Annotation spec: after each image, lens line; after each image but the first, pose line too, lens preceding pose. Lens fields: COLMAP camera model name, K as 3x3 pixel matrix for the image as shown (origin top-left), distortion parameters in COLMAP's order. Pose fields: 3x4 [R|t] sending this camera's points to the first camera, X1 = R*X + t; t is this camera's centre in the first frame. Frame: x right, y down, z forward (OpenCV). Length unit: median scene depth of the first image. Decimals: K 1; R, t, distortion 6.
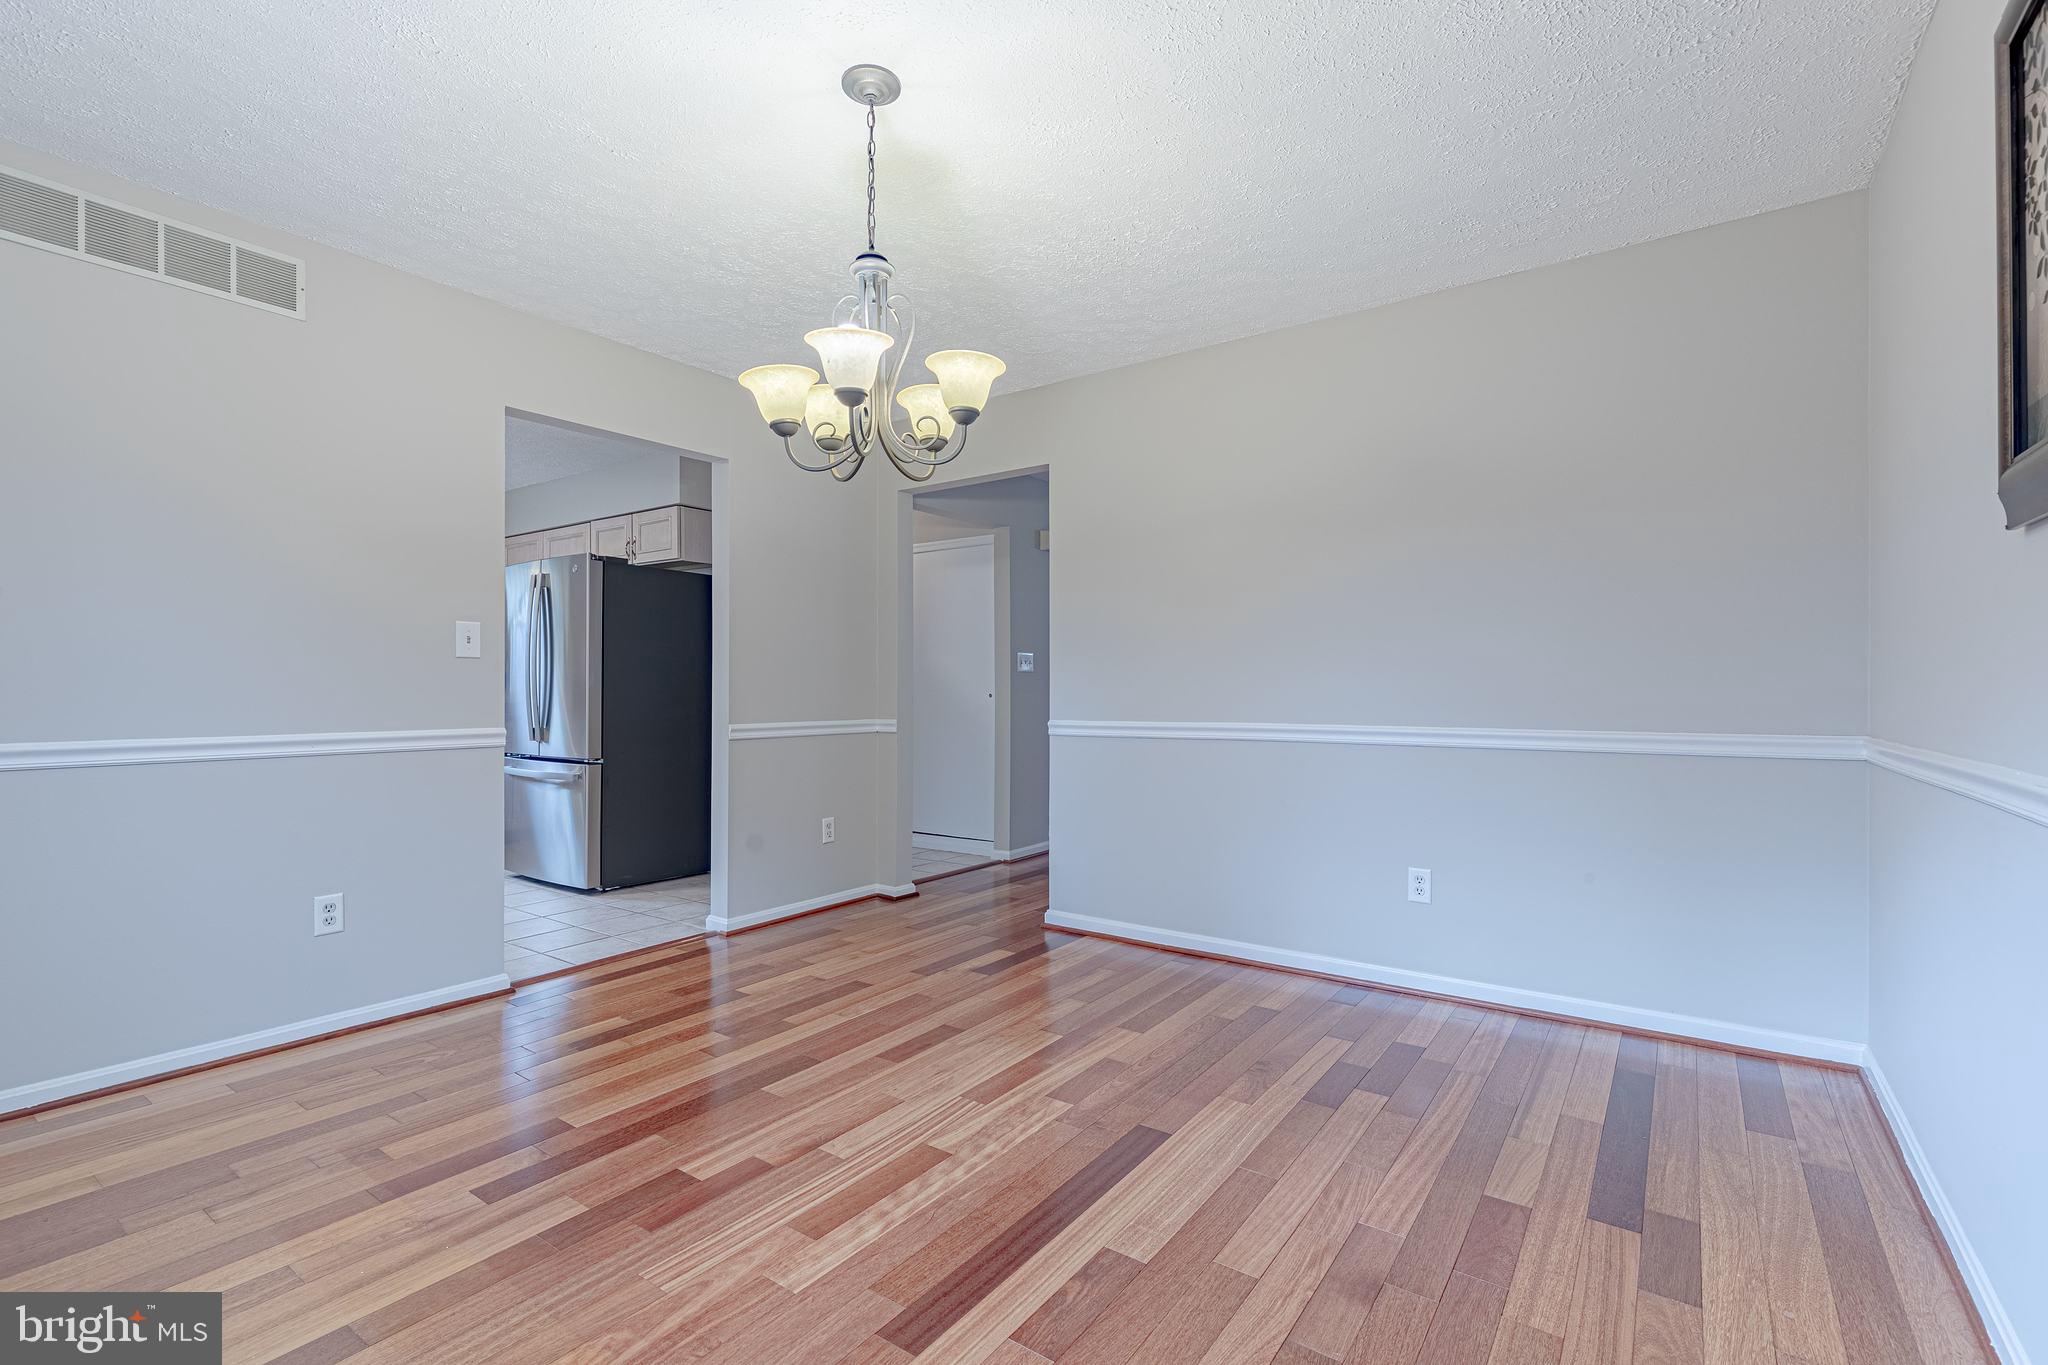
lens RADIAL K [[918.0, 0, 1021.1], [0, 918.0, 690.8], [0, 0, 1]] dist [0.007310, -0.001283]
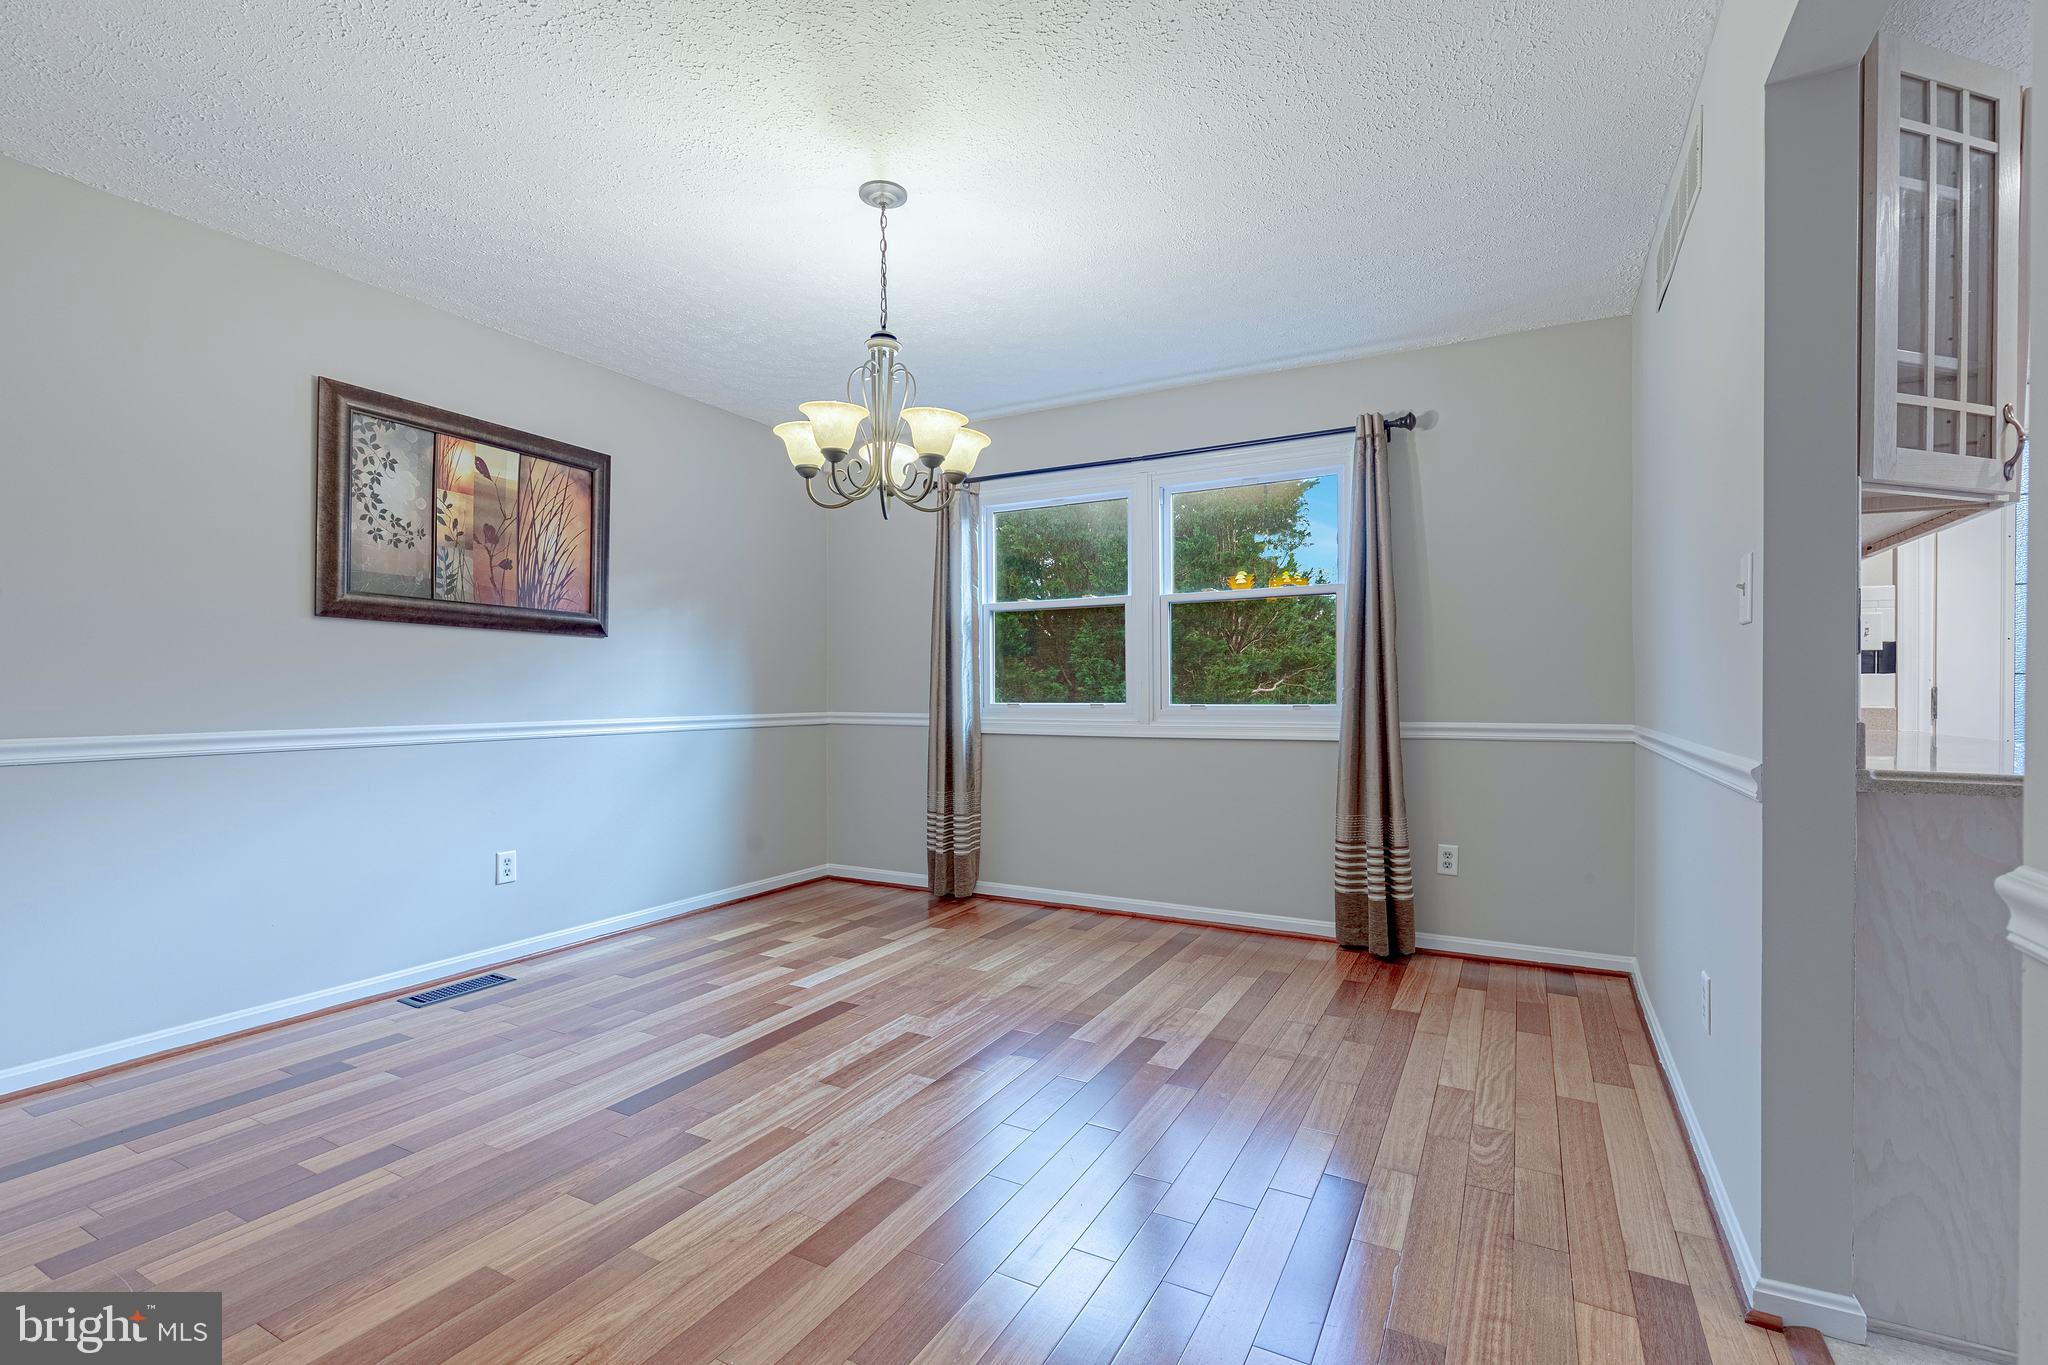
lens RADIAL K [[918.0, 0, 1021.1], [0, 918.0, 690.8], [0, 0, 1]] dist [0.007310, -0.001283]
pose [[-0.992112, 0.002960, -0.125317, -0.188198], [0.003076, 0.999995, -0.000733, 0.002317], [0.125314, -0.001113, -0.992116, 2.224304]]
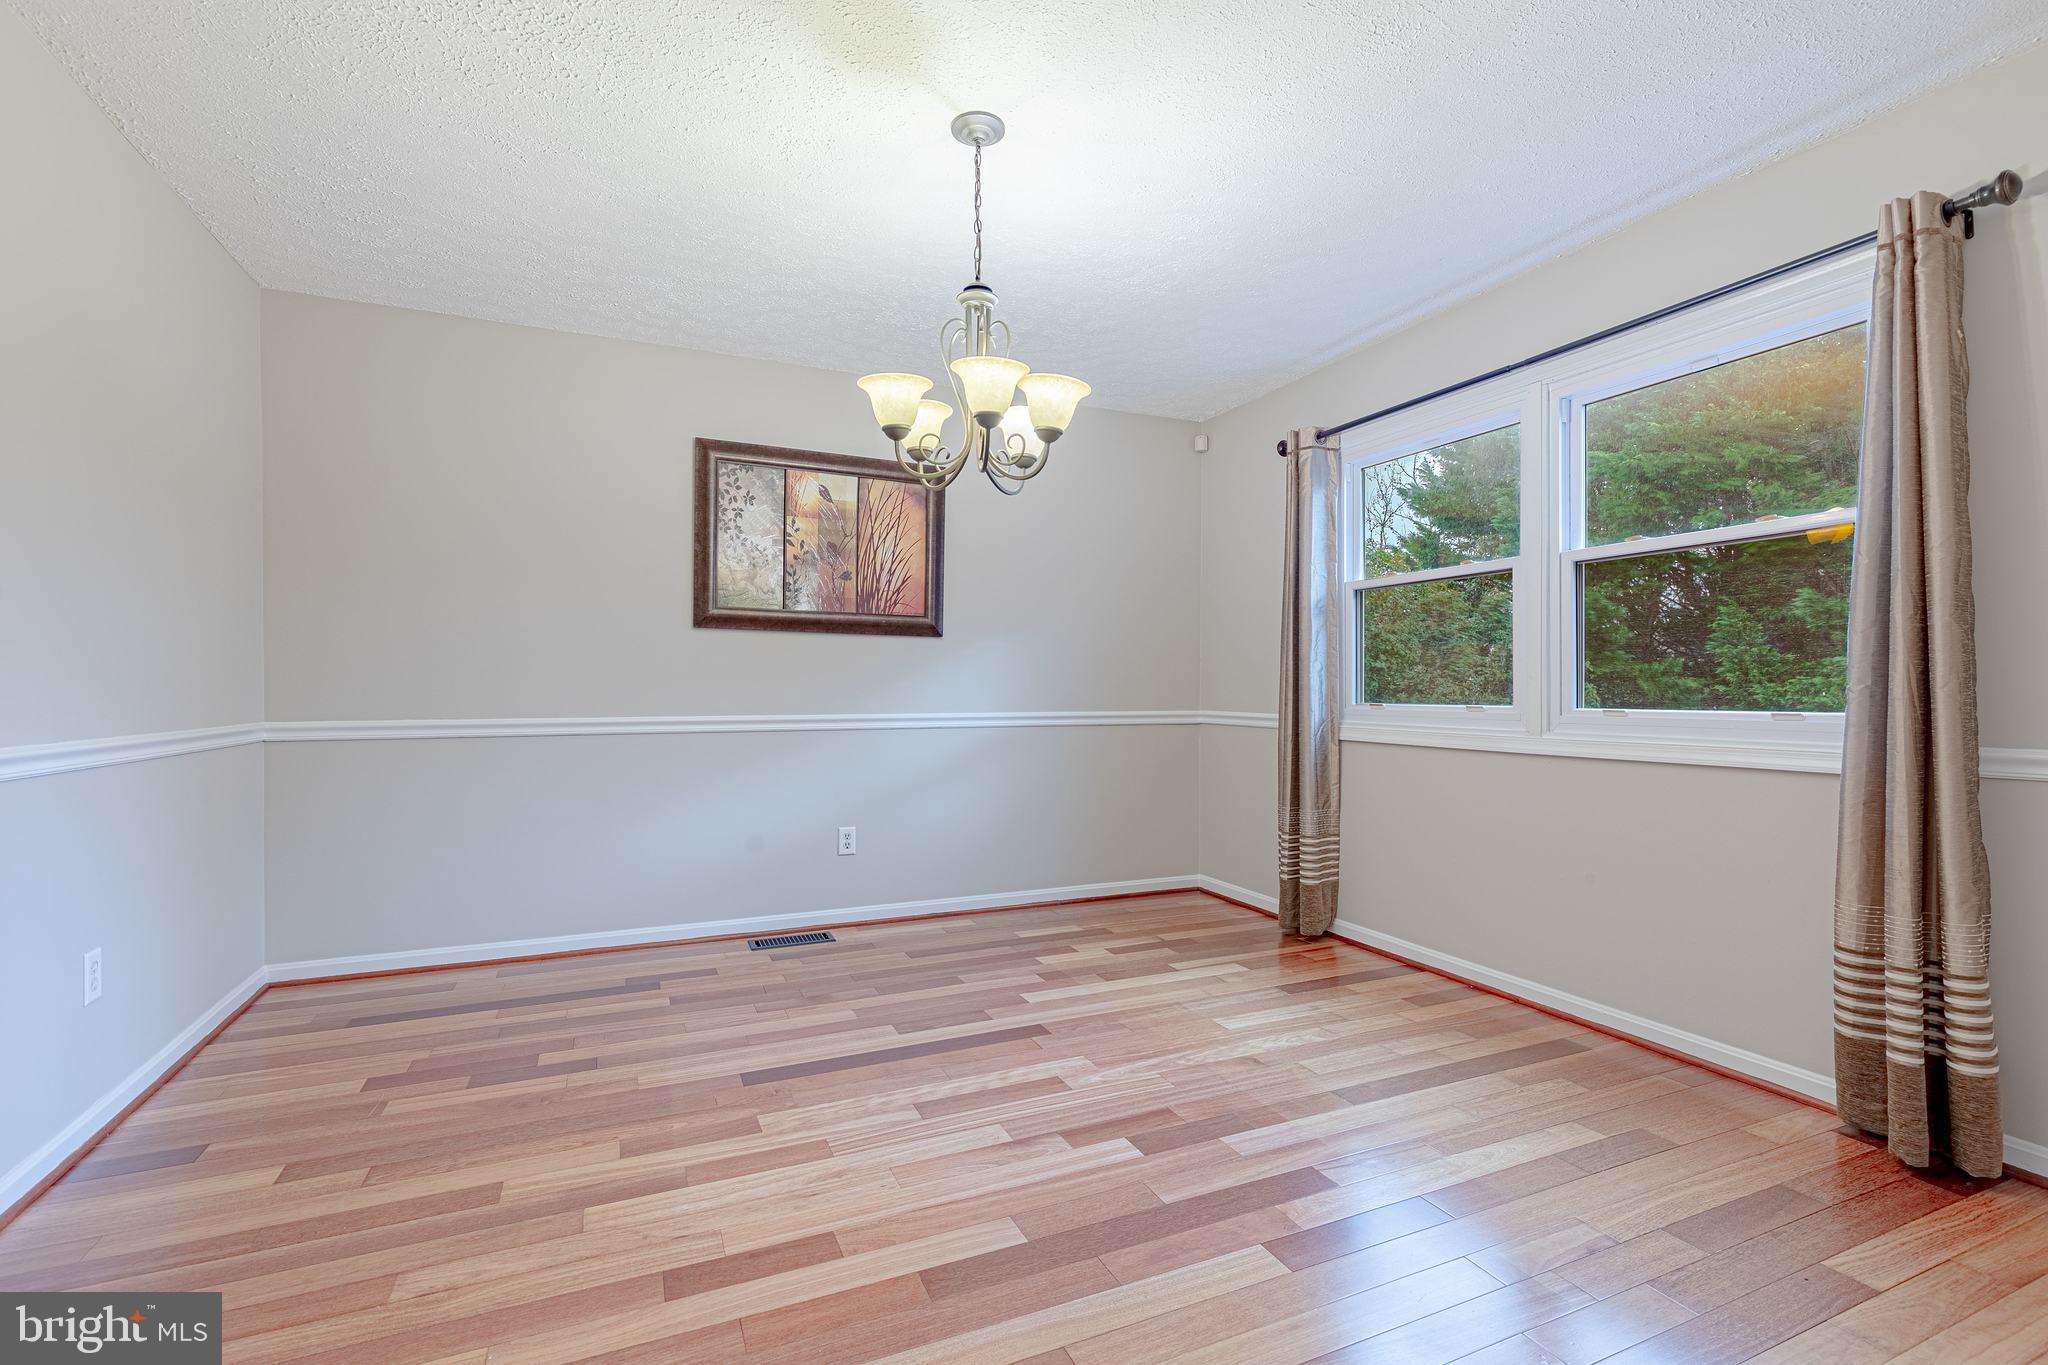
lens RADIAL K [[918.0, 0, 1021.1], [0, 918.0, 690.8], [0, 0, 1]] dist [0.007310, -0.001283]
pose [[-0.863962, -0.001709, 0.503554, -0.750436], [-0.001150, 0.999998, 0.001421, 0.003659], [-0.503556, 0.000648, -0.863962, 1.905962]]
